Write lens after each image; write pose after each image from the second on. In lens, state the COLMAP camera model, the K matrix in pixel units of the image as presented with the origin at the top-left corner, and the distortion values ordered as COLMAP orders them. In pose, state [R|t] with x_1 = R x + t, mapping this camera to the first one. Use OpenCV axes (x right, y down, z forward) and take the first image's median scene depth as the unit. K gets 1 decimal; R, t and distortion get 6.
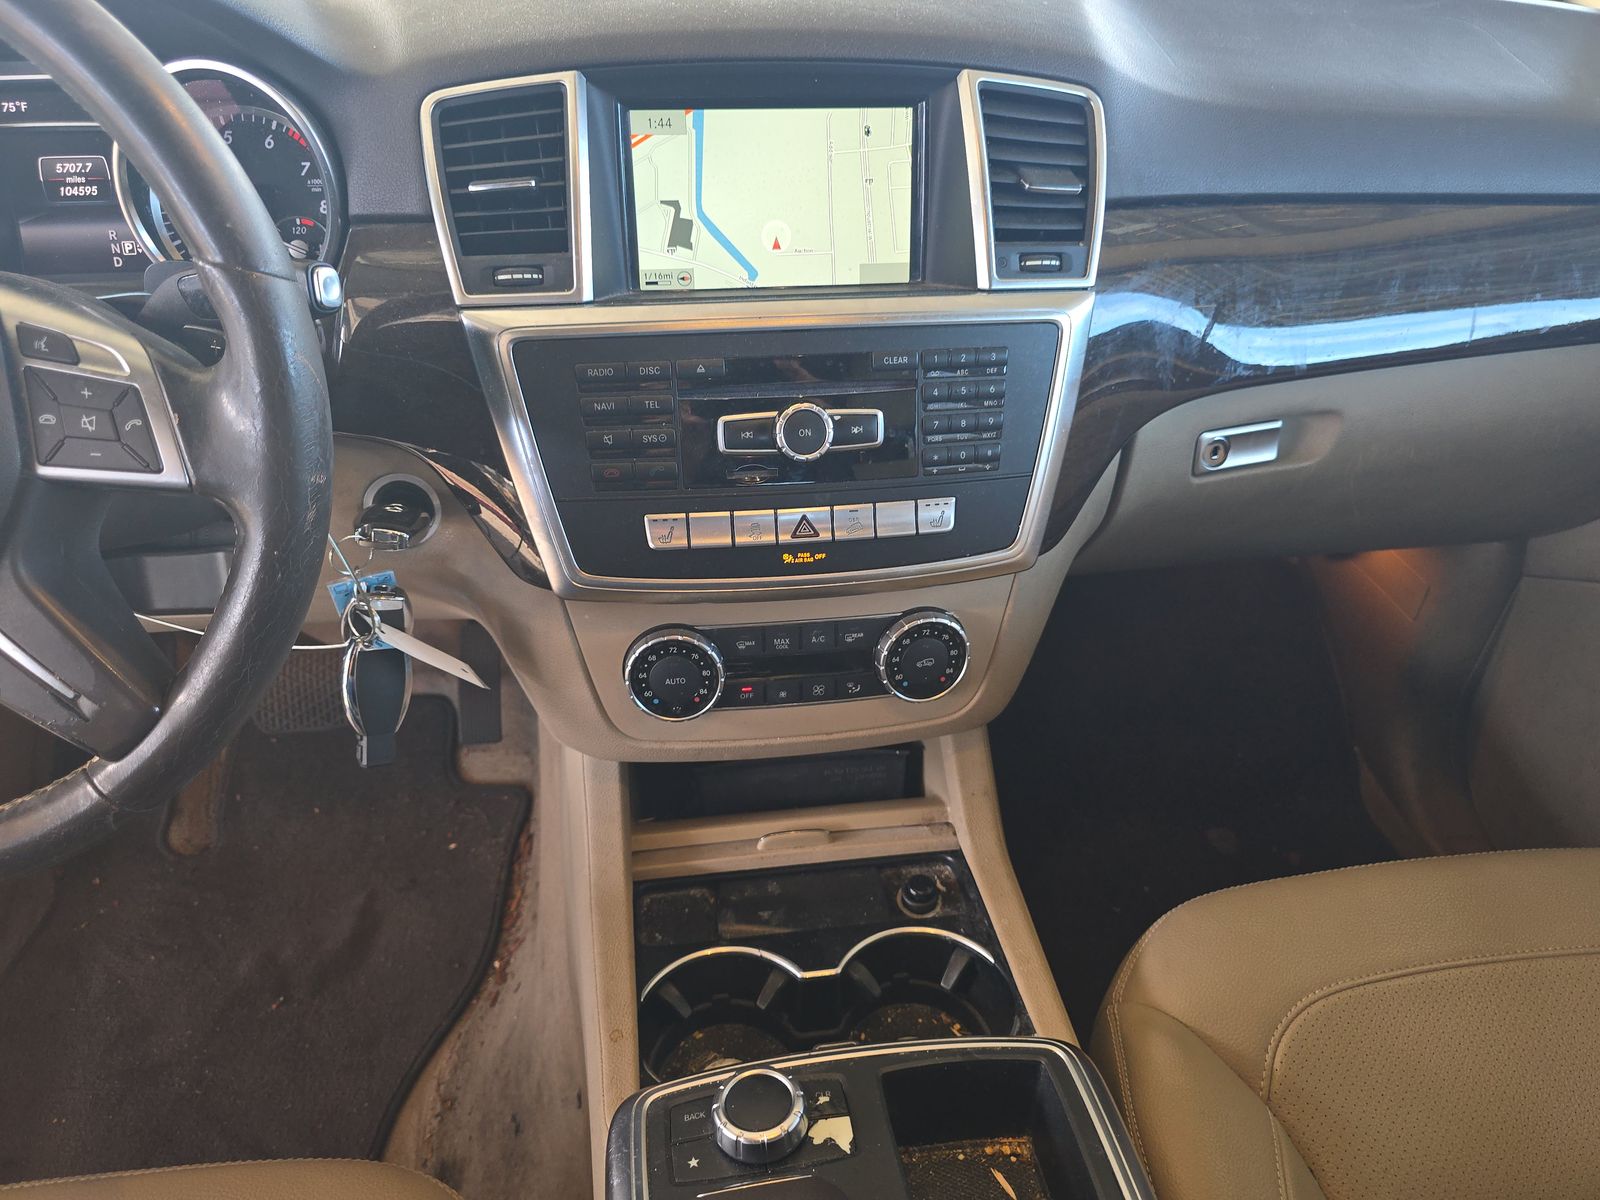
lens RADIAL K [[1084.2, 0, 798.8], [0, 1084.2, 603.7], [0, 0, 1]] dist [0.028226, -0.033860]
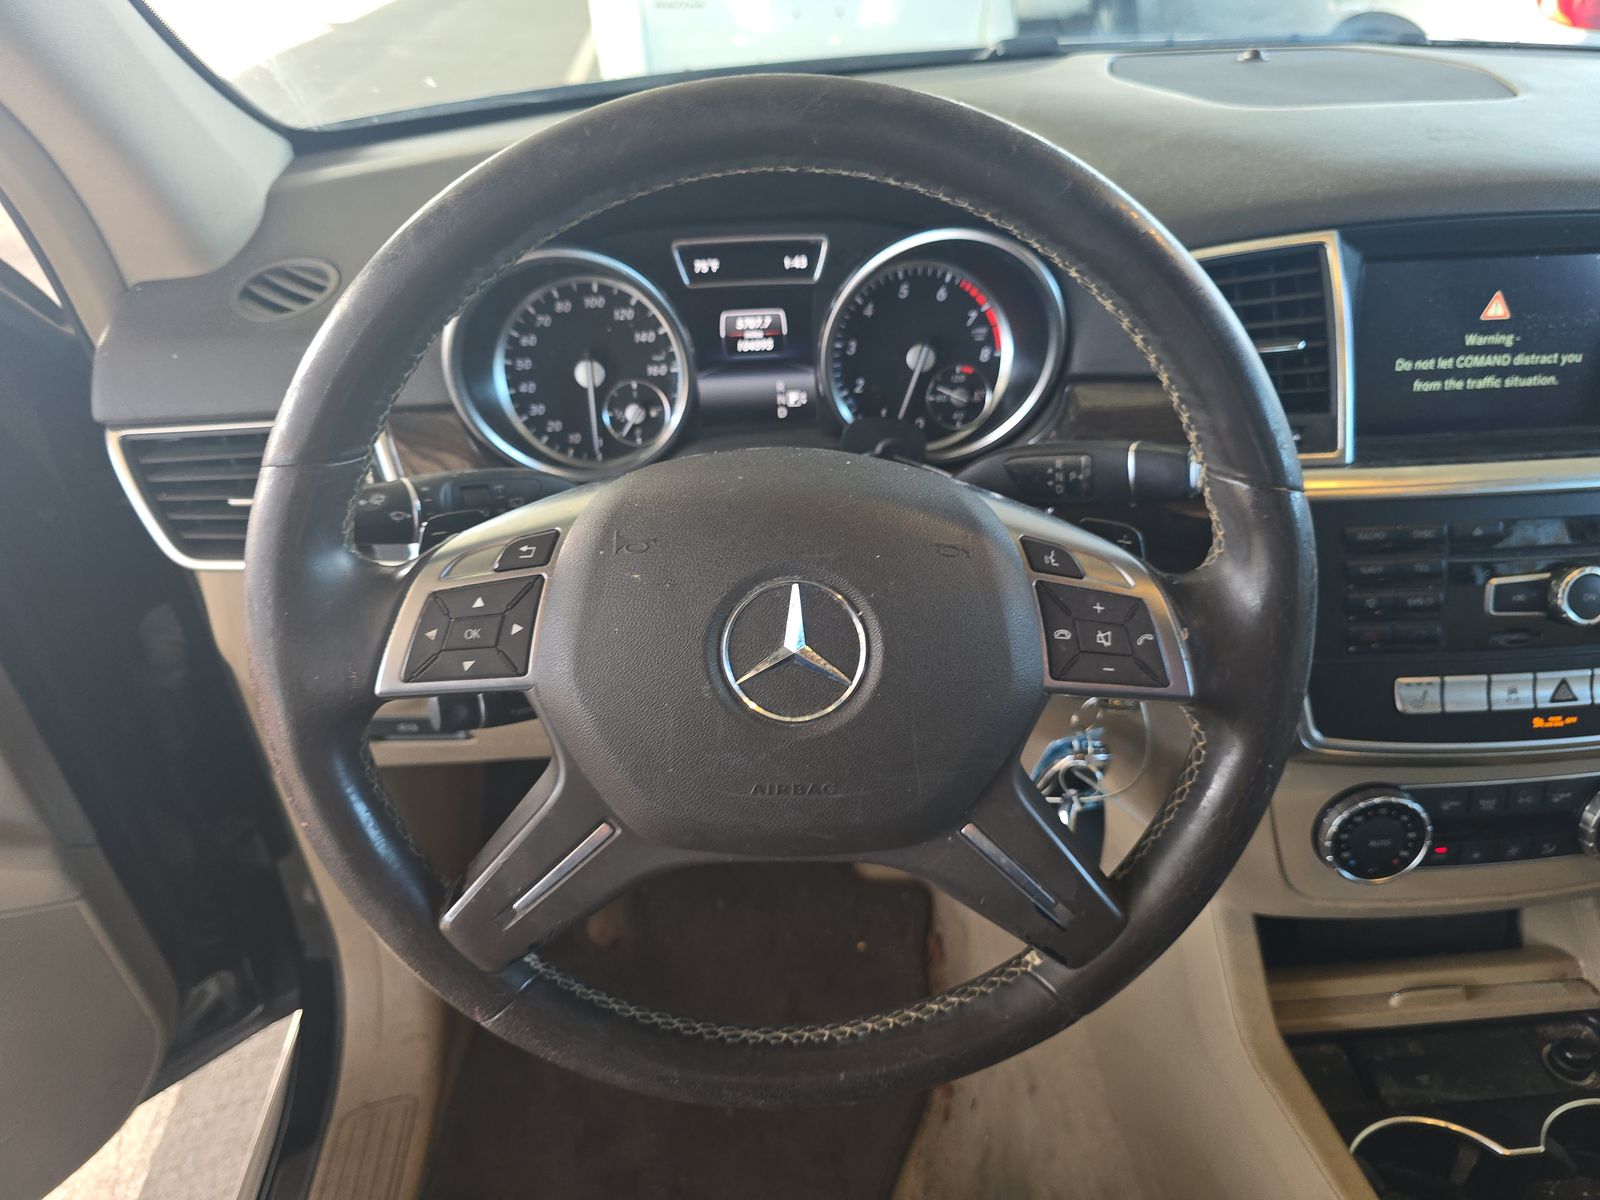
lens RADIAL K [[1084.2, 0, 814.2], [0, 1084.2, 606.4], [0, 0, 1]] dist [0.028226, -0.033860]
pose [[0.997169, 0.003319, -0.075126, -0.531057], [-0.005684, 0.999494, -0.031293, -0.102382], [0.074984, 0.031631, 0.996683, -0.005136]]
